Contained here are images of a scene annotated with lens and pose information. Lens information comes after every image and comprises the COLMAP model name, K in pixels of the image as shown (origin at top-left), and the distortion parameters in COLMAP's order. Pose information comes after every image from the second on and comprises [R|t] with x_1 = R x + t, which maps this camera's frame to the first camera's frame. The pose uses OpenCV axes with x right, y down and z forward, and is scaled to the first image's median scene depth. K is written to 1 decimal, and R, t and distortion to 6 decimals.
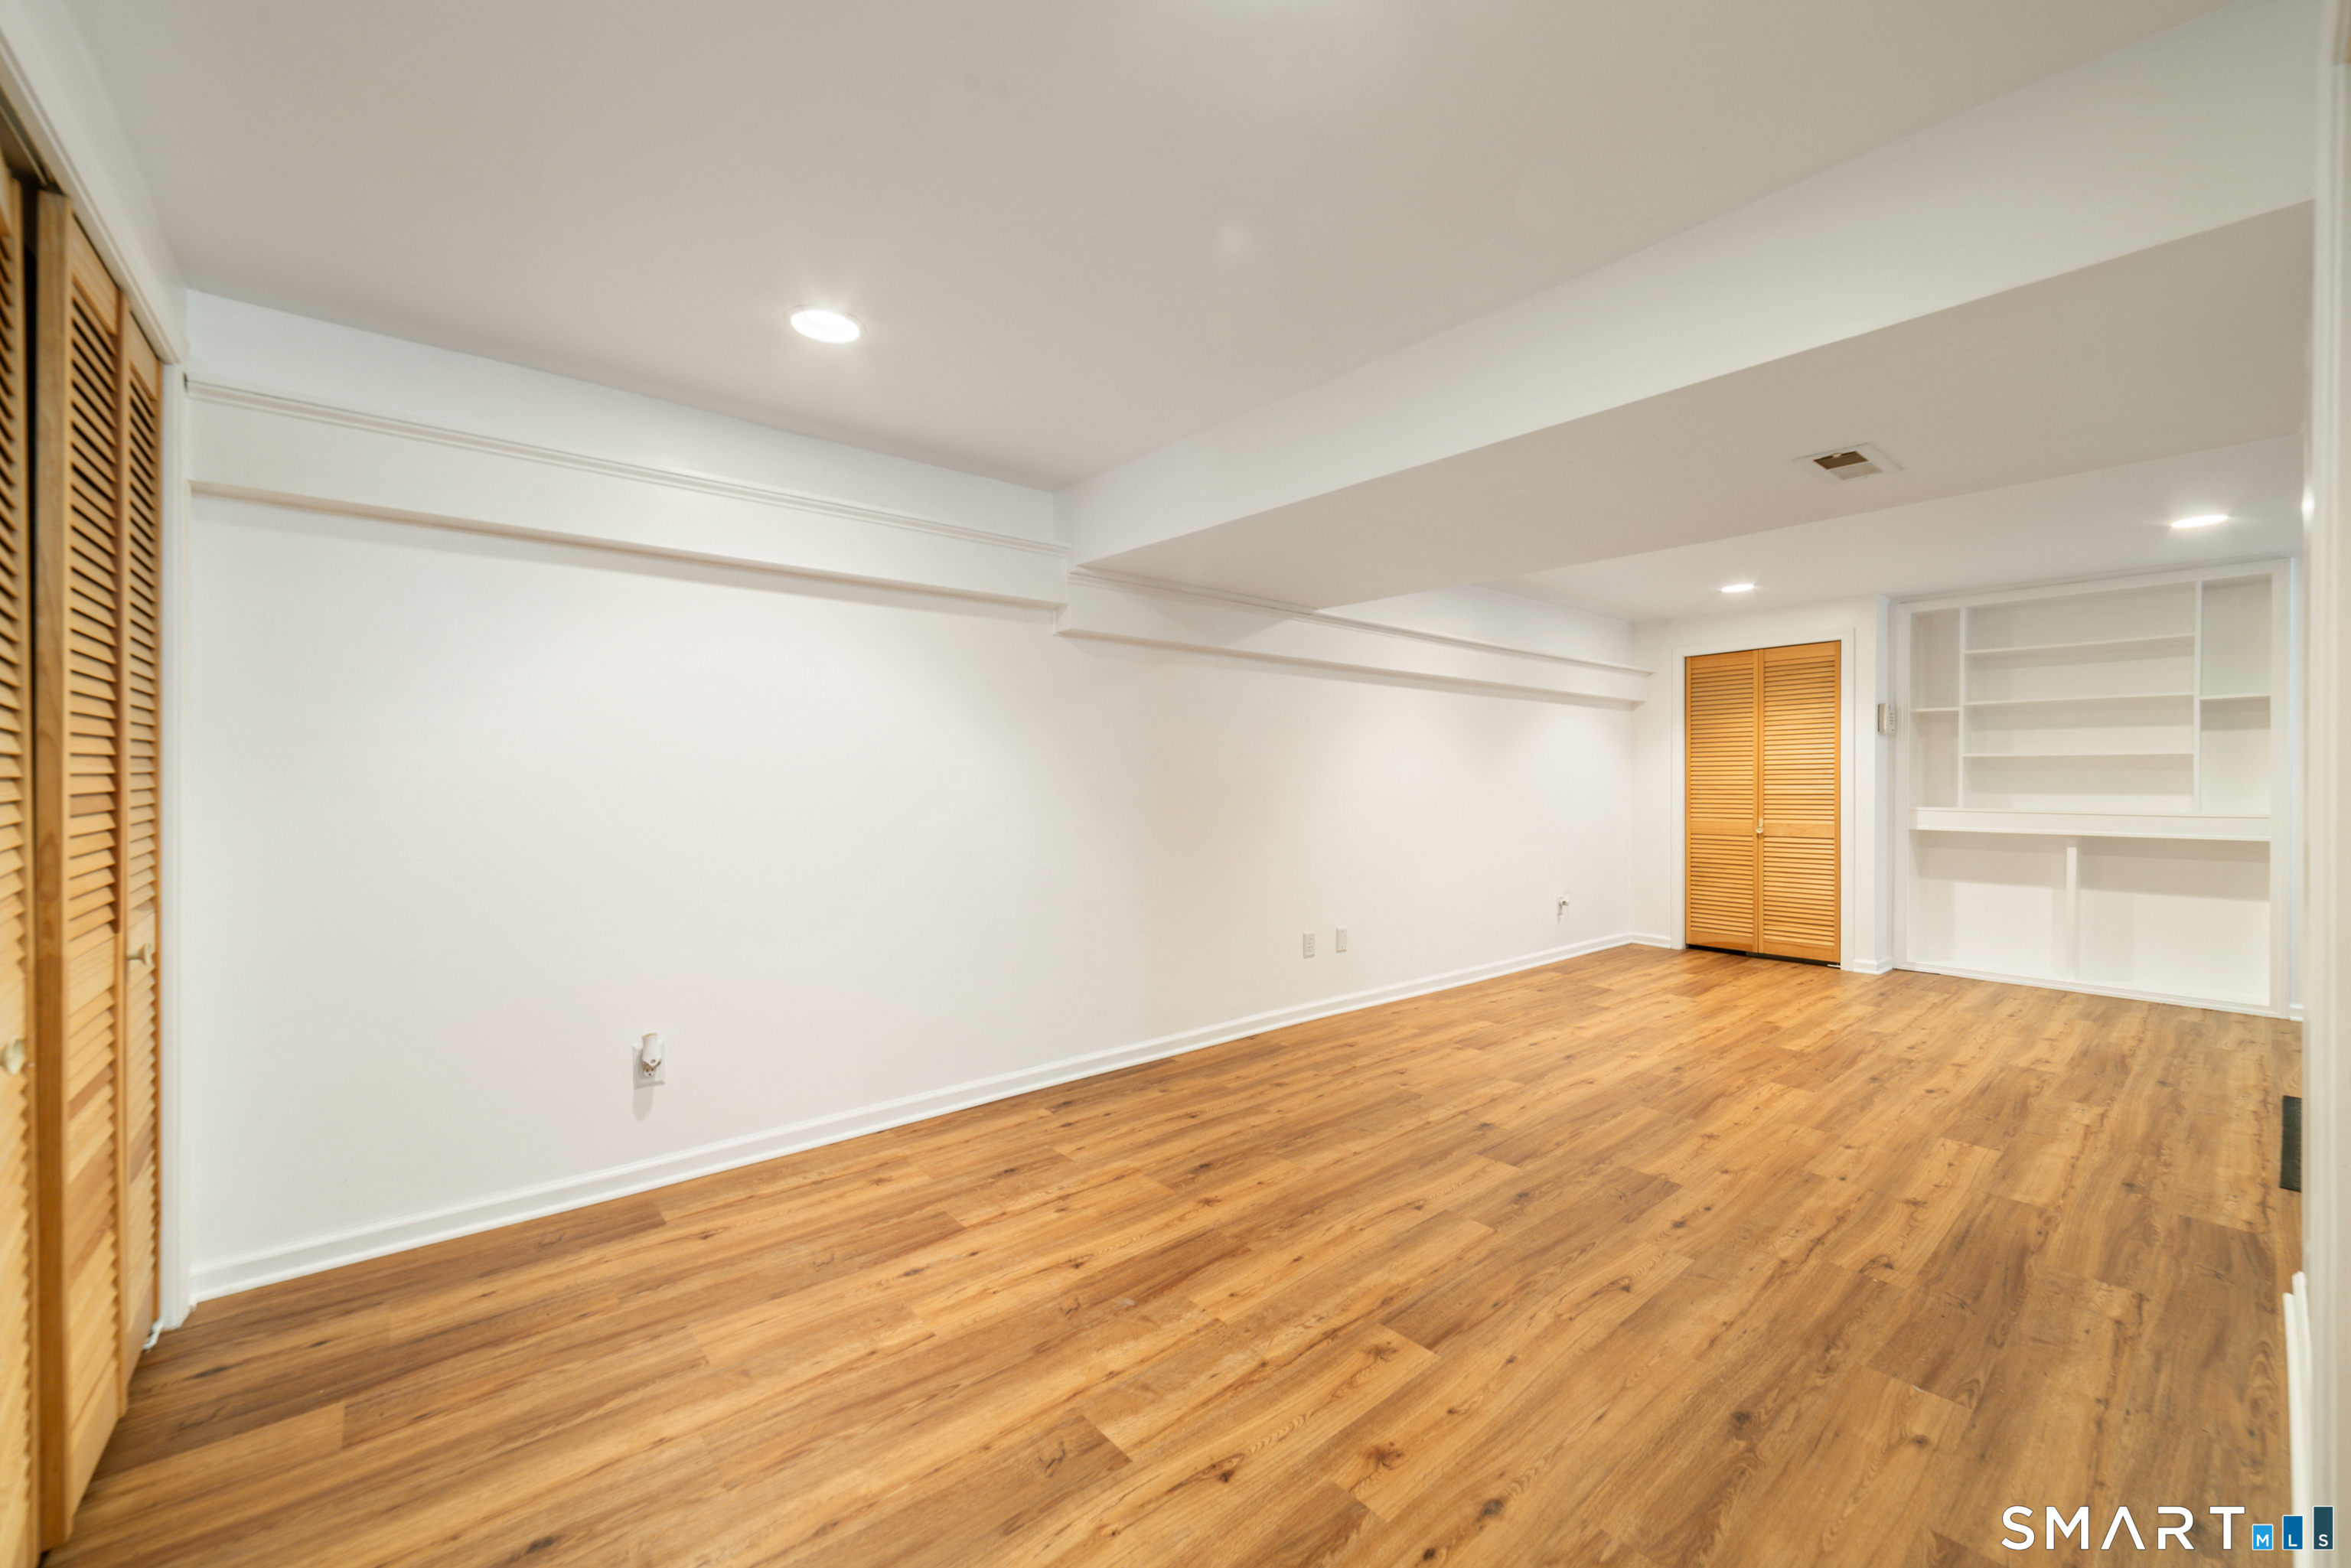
lens RADIAL K [[919.2, 0, 1177.2], [0, 919.2, 783.4], [0, 0, 1]] dist [0.003283, 0.000793]
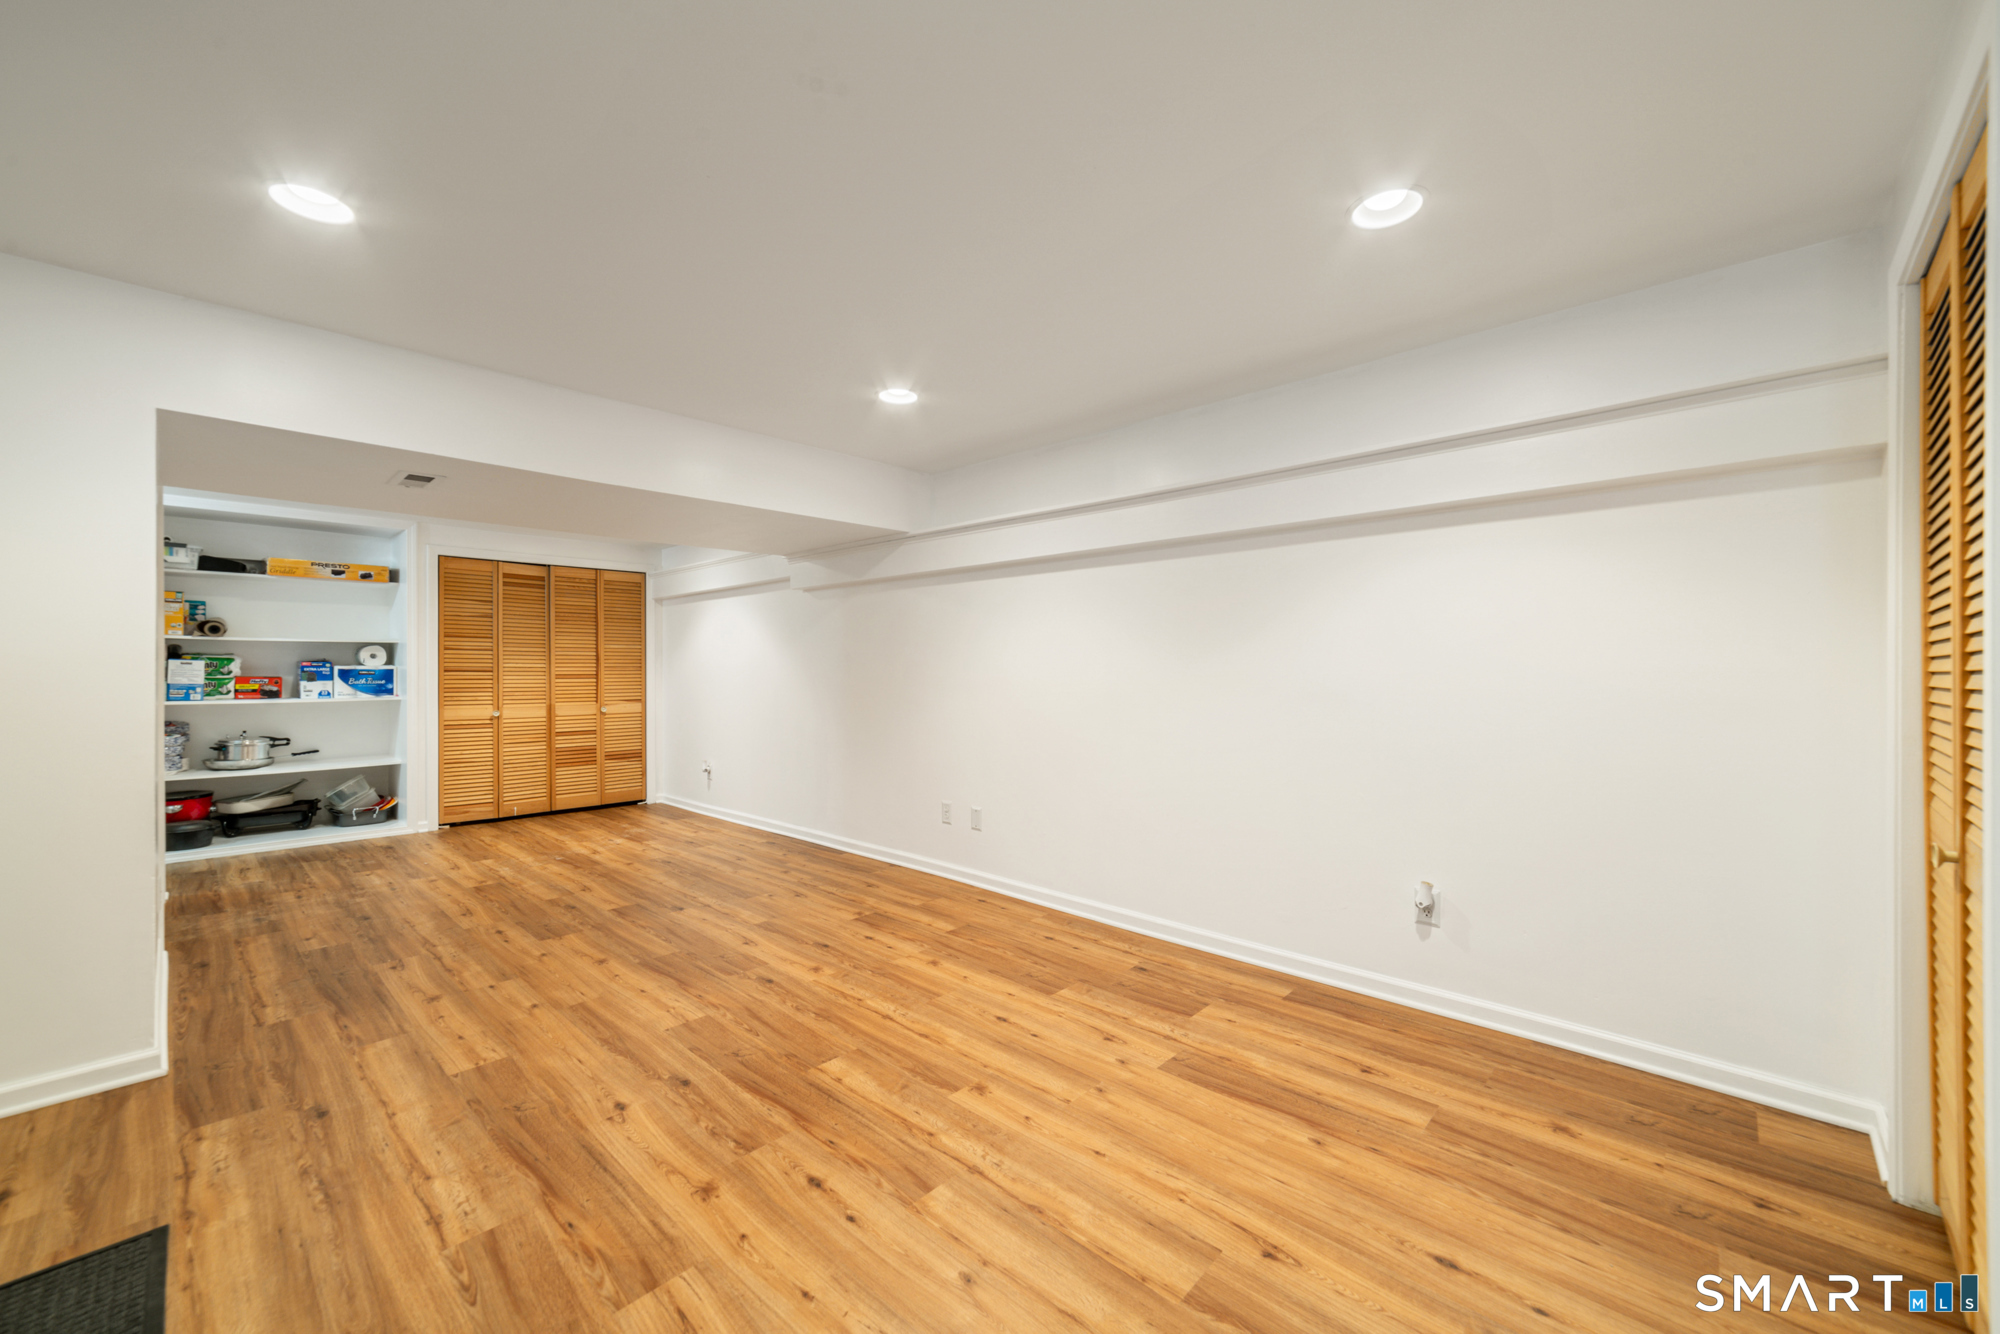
lens RADIAL K [[782.0, 0, 1001.9], [0, 782.0, 666.7], [0, 0, 1]] dist [0.003283, 0.000793]
pose [[0.113086, -0.002982, -0.993581, 1.816925], [-0.005766, 0.999977, -0.003657, -0.011926], [0.993568, 0.006143, 0.113066, 1.524120]]
